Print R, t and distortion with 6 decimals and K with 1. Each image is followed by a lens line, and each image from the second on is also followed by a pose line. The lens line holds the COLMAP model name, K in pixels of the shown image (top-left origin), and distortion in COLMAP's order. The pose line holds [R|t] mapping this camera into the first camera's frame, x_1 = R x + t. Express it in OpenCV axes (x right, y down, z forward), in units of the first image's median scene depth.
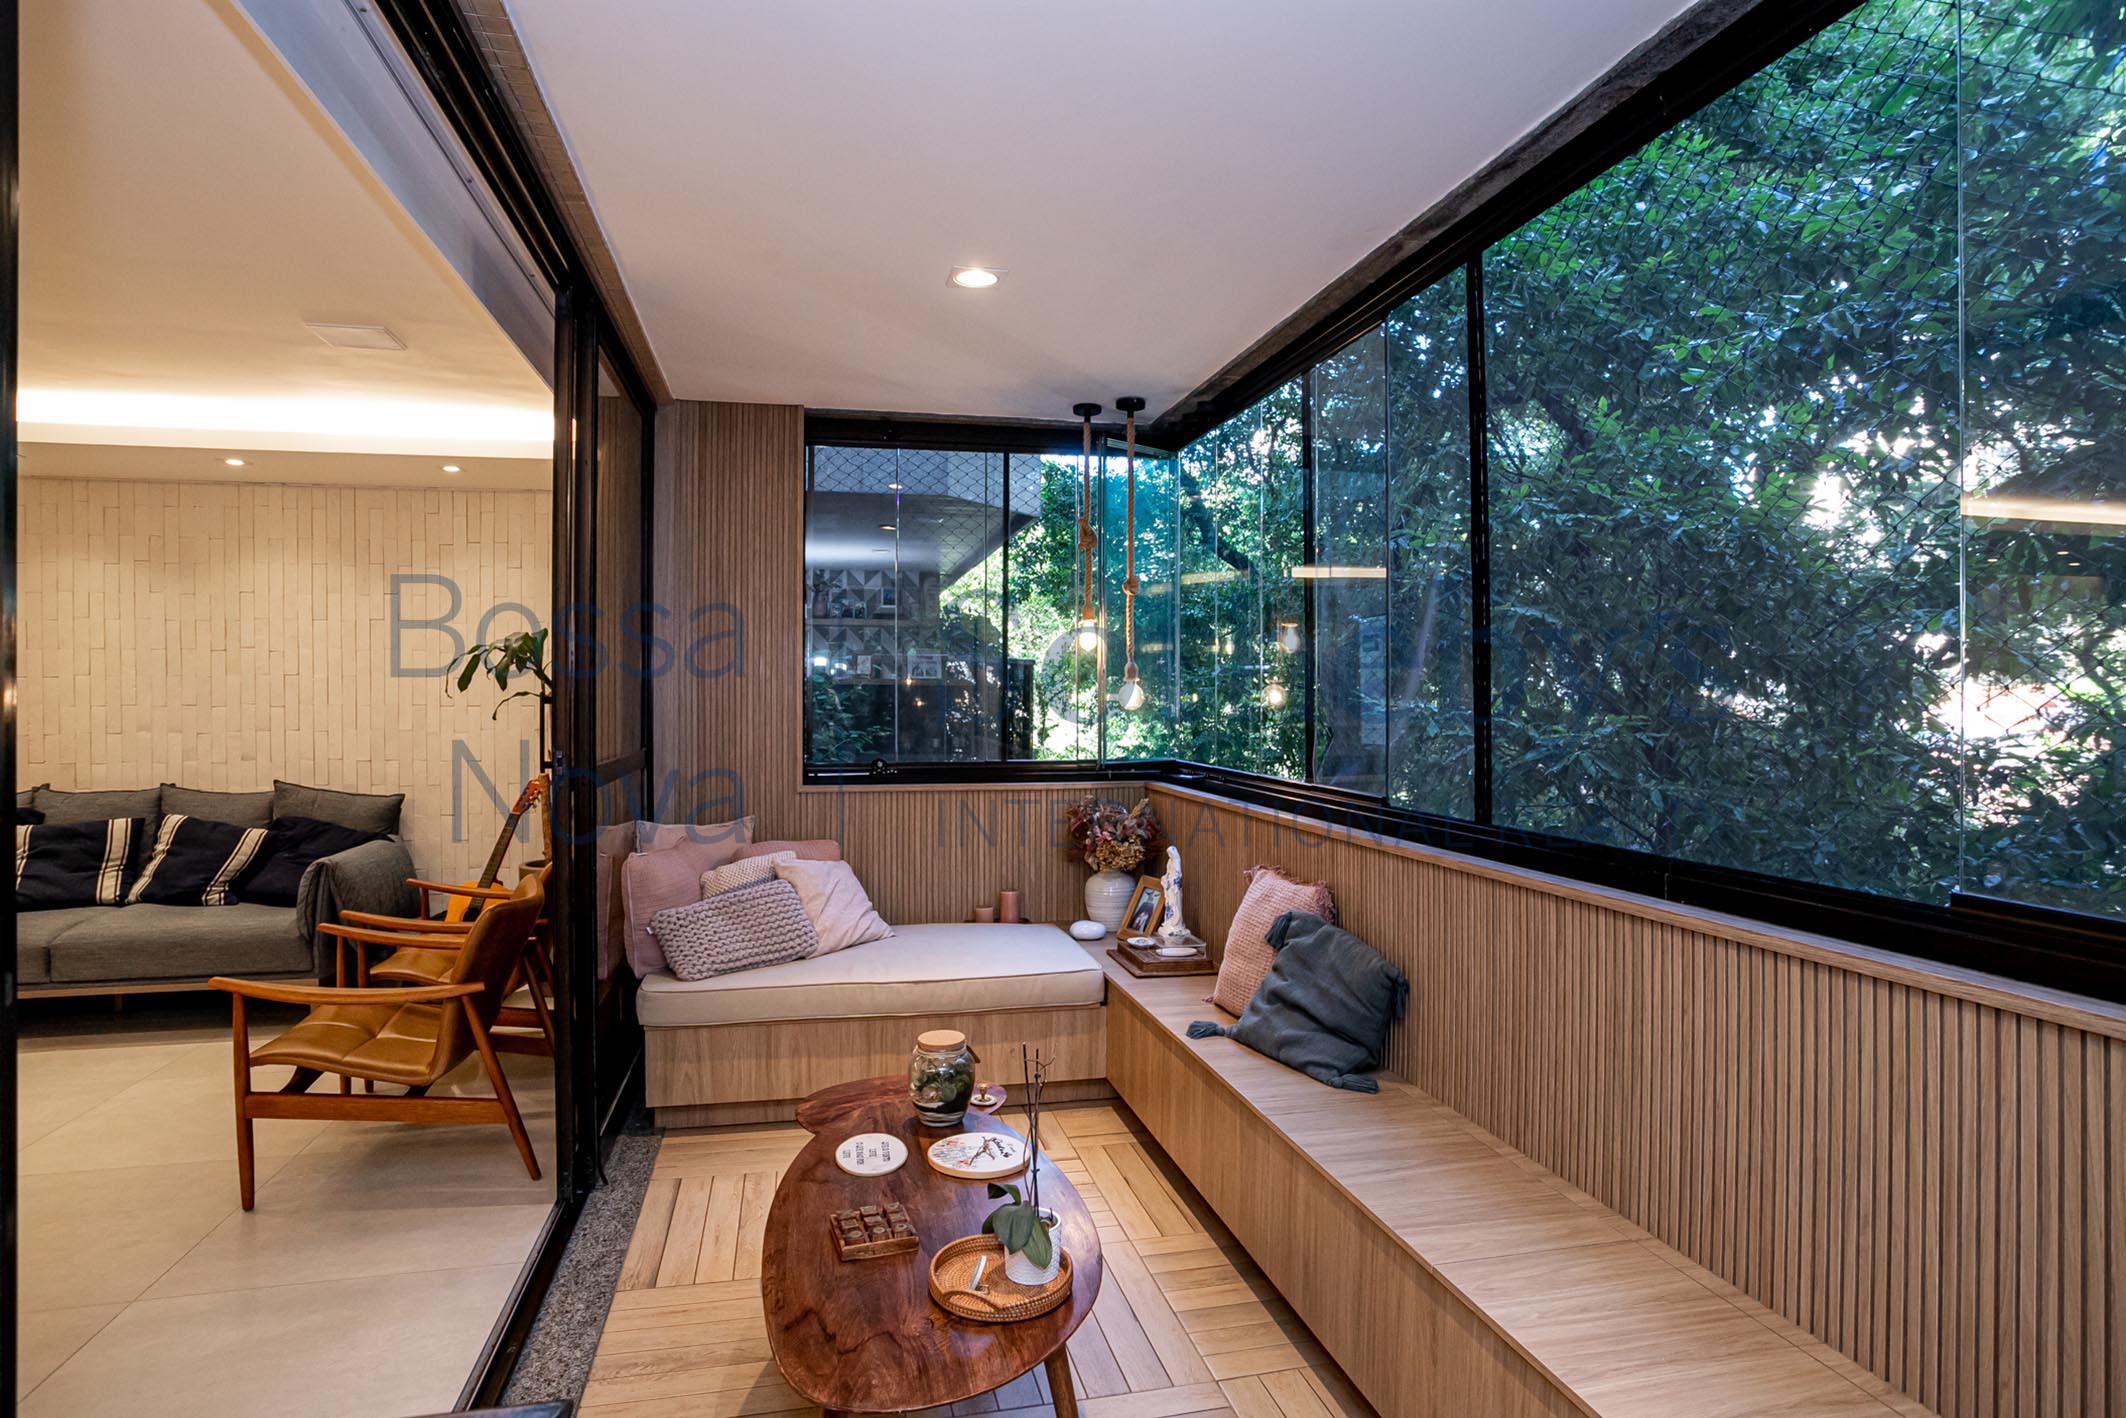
lens RADIAL K [[1134.4, 0, 1062.3], [0, 1134.4, 701.2], [0, 0, 1]] dist [-0.051526, 0.031387]
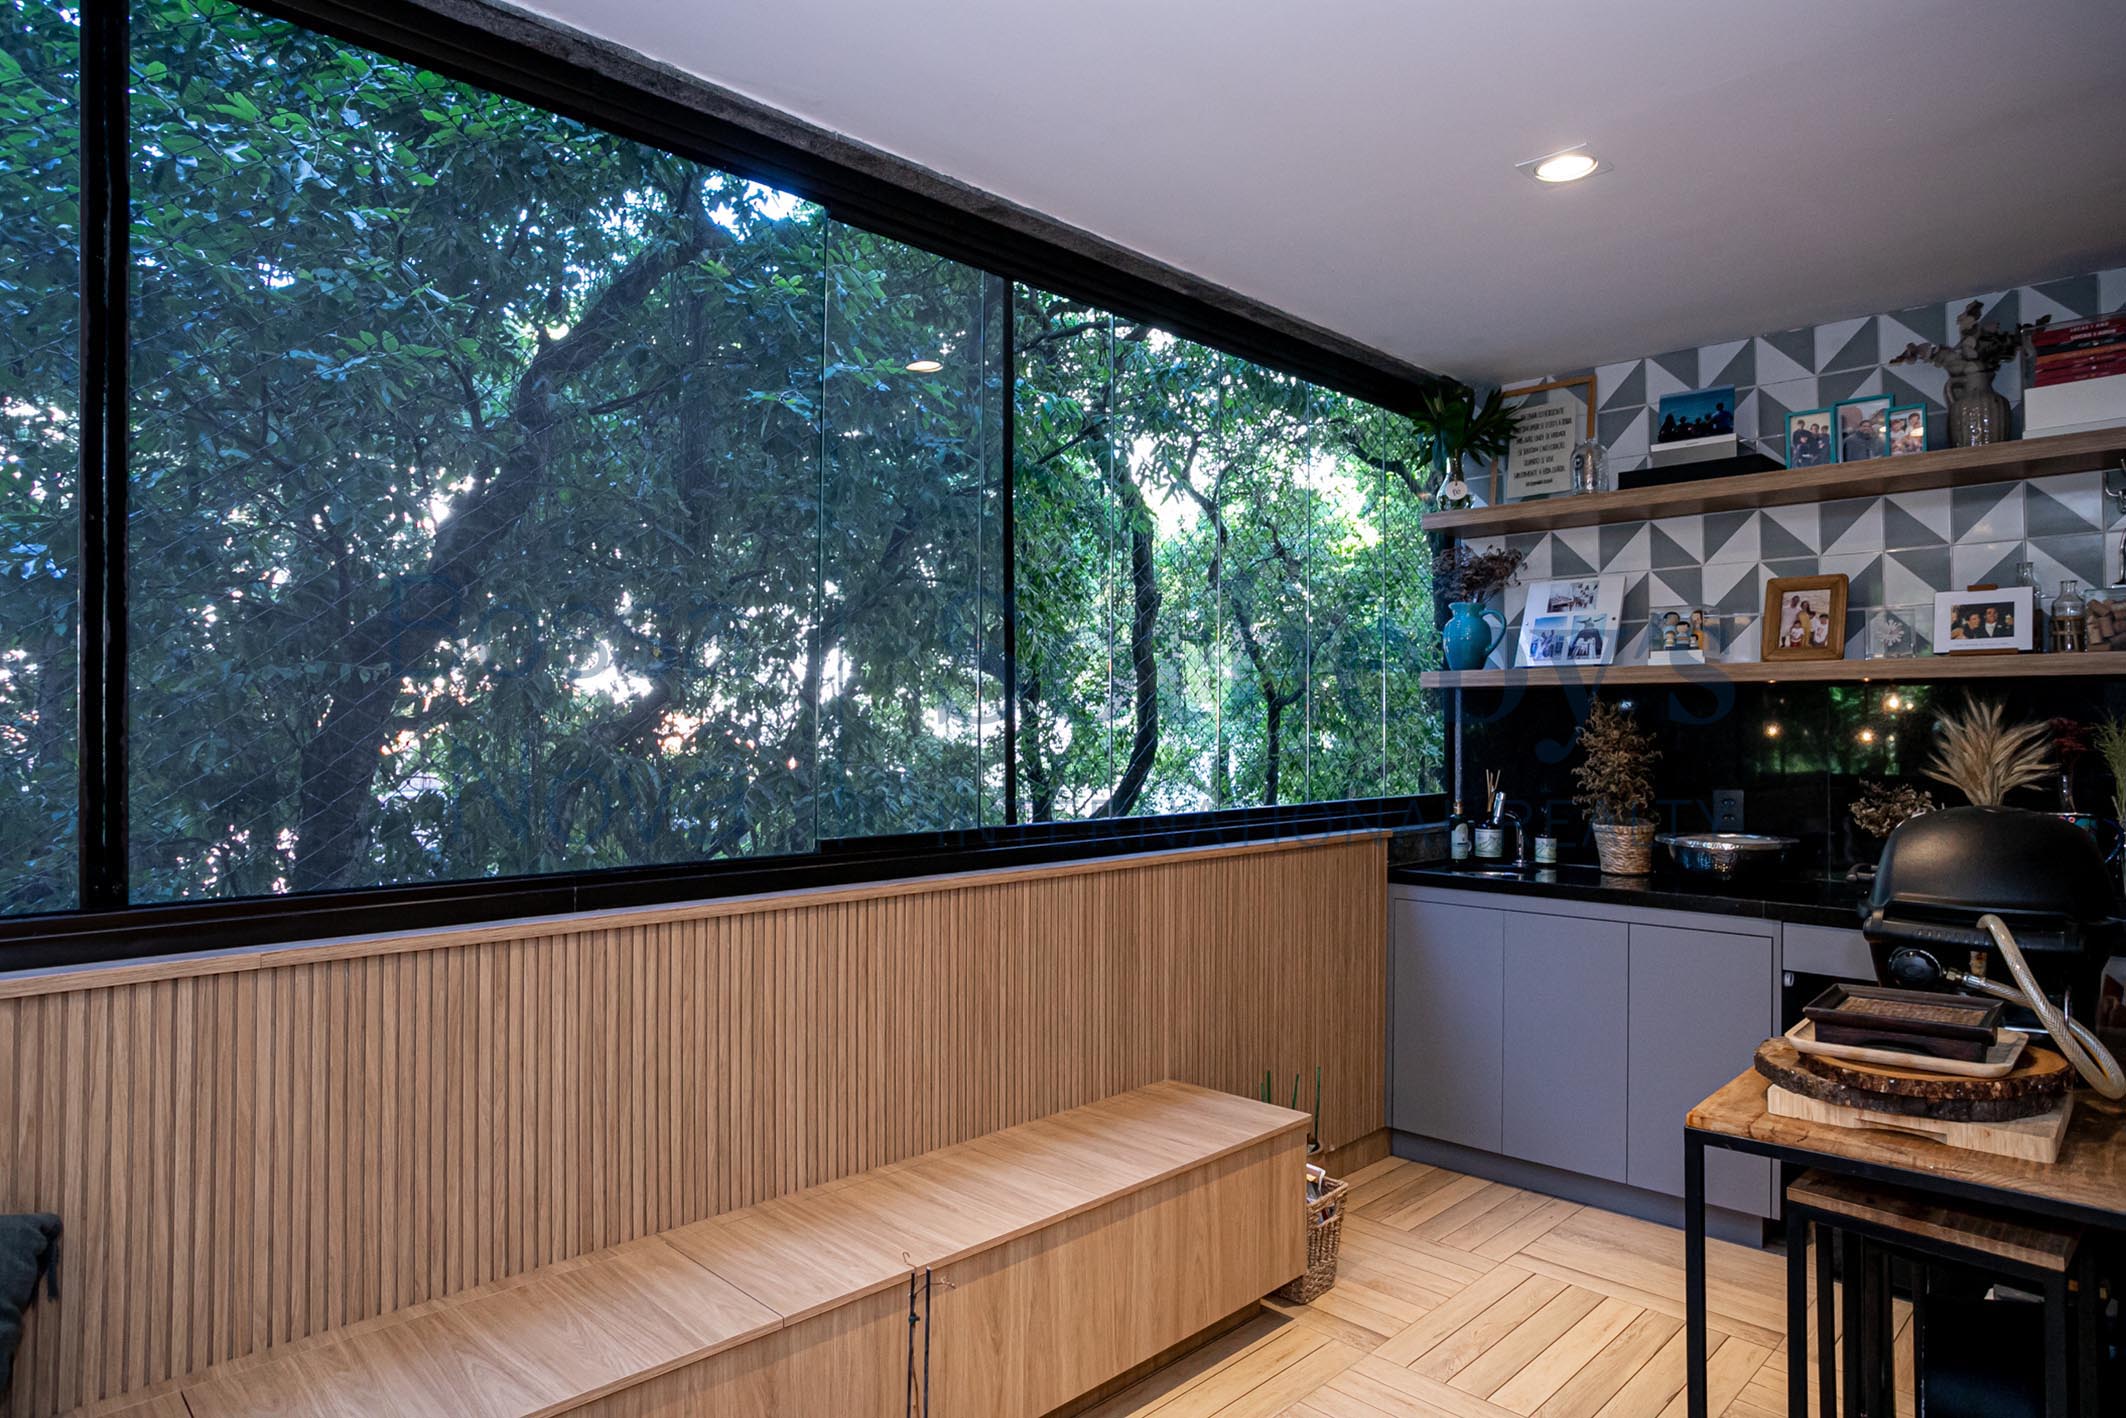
lens RADIAL K [[1288.2, 0, 1063.0], [0, 1288.2, 709.0], [0, 0, 1]] dist [-0.004114, -0.000463]
pose [[-0.533224, 0.007679, 0.845940, -0.259823], [-0.004757, 0.999916, -0.012076, 0.005257], [-0.845961, -0.010463, -0.533142, 0.514688]]
